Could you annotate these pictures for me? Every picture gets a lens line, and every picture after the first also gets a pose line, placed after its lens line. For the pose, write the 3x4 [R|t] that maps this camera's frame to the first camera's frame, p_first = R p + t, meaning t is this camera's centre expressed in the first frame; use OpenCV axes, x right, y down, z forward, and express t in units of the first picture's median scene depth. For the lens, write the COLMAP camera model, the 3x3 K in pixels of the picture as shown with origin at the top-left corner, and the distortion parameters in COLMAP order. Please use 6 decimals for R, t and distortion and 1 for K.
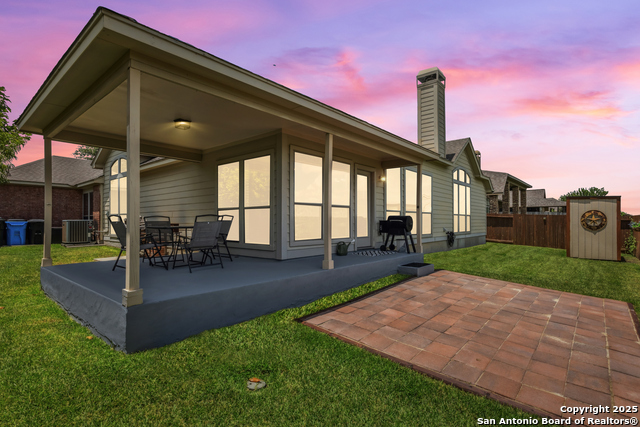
lens RADIAL K [[320.0, 0, 322.9], [0, 320.0, 218.8], [0, 0, 1]] dist [-0.004164, 0.000448]
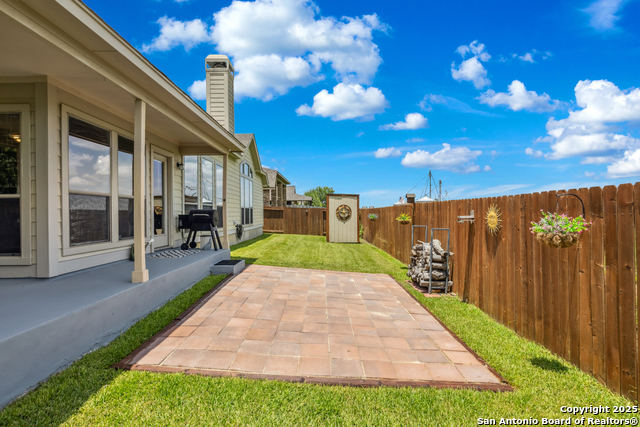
lens RADIAL K [[320.0, 0, 320.0], [0, 320.0, 213.1], [0, 0, 1]] dist [-0.004164, 0.000448]
pose [[0.750818, -0.005354, 0.660488, -0.139650], [-0.001350, 0.999953, 0.009640, -0.010232], [-0.660508, -0.008130, 0.750775, 0.142481]]
